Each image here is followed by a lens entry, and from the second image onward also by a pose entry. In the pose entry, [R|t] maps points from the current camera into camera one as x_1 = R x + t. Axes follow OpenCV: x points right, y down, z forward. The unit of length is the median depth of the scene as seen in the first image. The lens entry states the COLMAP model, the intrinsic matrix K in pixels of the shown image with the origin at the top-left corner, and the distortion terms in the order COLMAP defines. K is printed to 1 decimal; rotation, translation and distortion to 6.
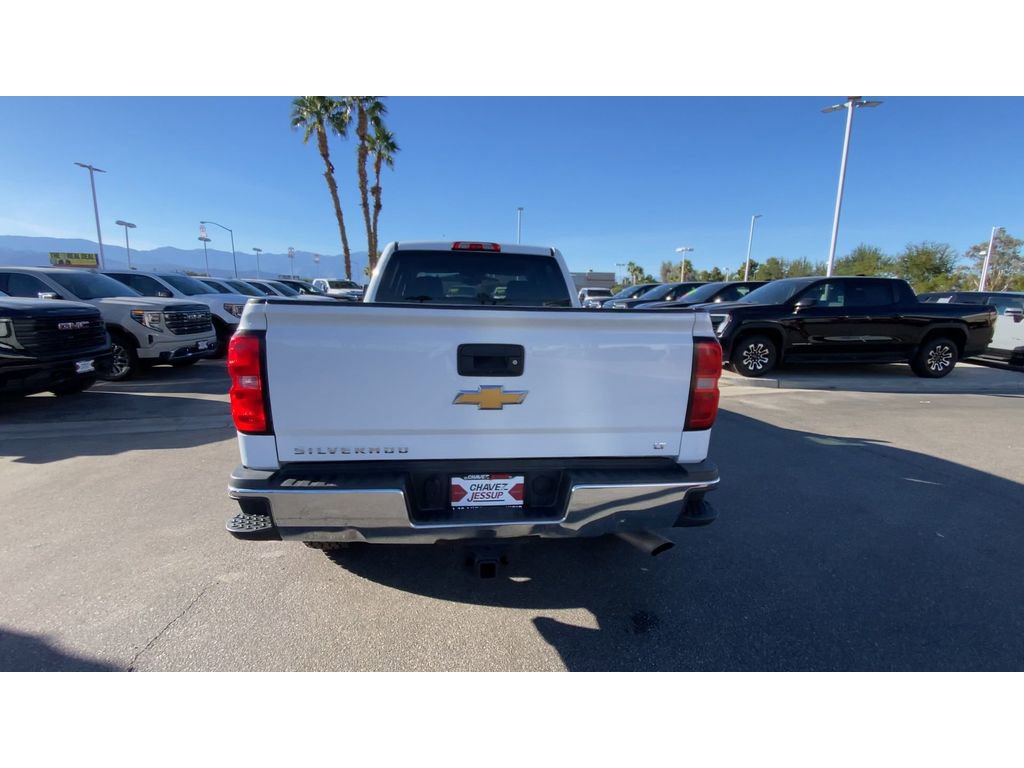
lens RADIAL K [[458.1, 0, 513.0], [0, 458.1, 388.8], [0, 0, 1]] dist [0.031349, -0.029154]
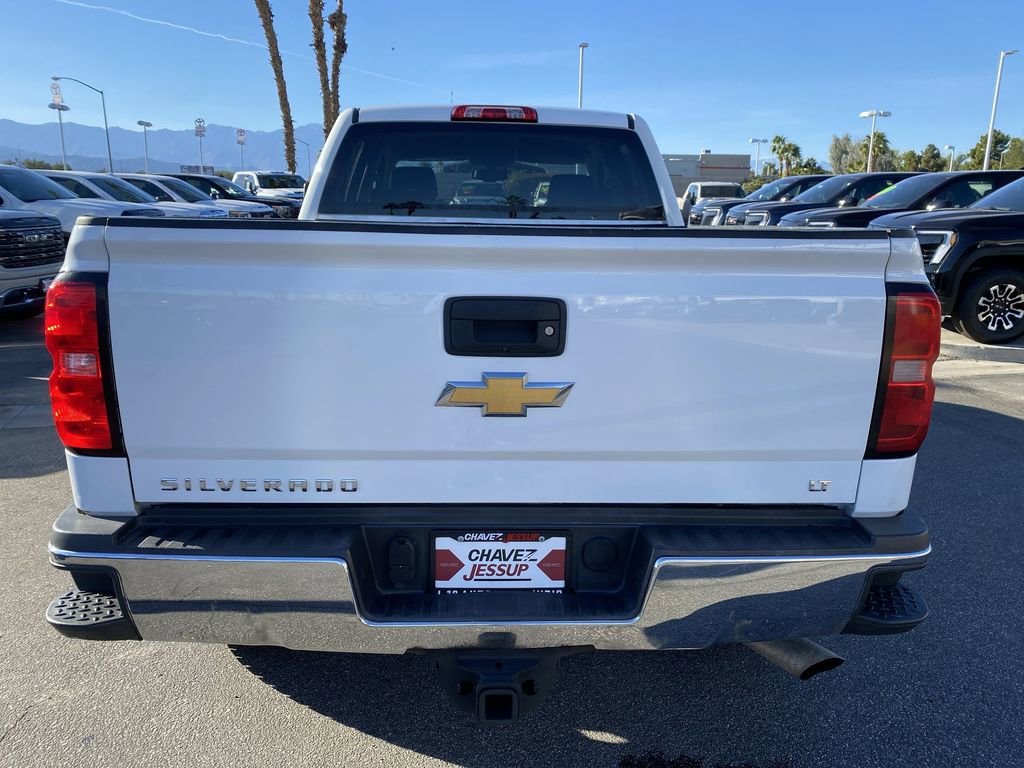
lens RADIAL K [[787.7, 0, 520.9], [0, 787.7, 382.4], [0, 0, 1]] dist [-0.034572, 0.061195]
pose [[0.998060, 0.007541, -0.061797, 0.011510], [-0.005567, 0.999471, 0.032057, -0.010455], [0.062007, -0.031650, 0.997574, 0.028887]]
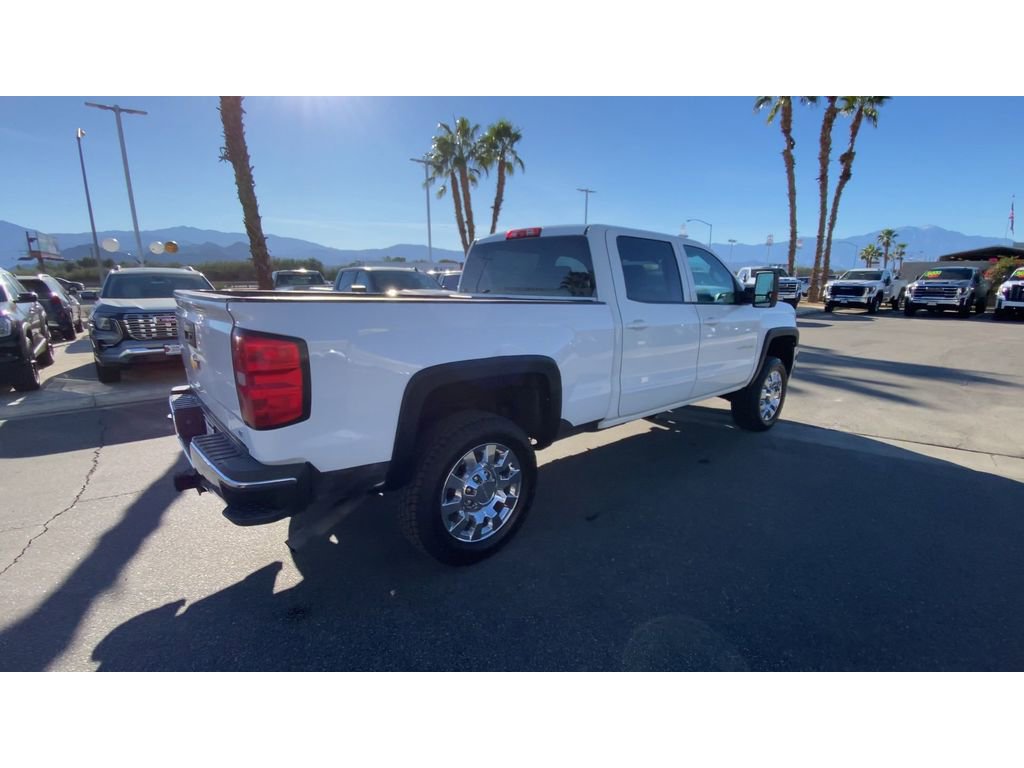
lens RADIAL K [[458.1, 0, 513.0], [0, 458.1, 388.8], [0, 0, 1]] dist [0.031349, -0.029154]
pose [[0.589899, 0.162351, -0.790987, 0.629813], [-0.146215, 0.984862, 0.093100, -0.066379], [0.794128, 0.060735, 0.604708, 0.367338]]
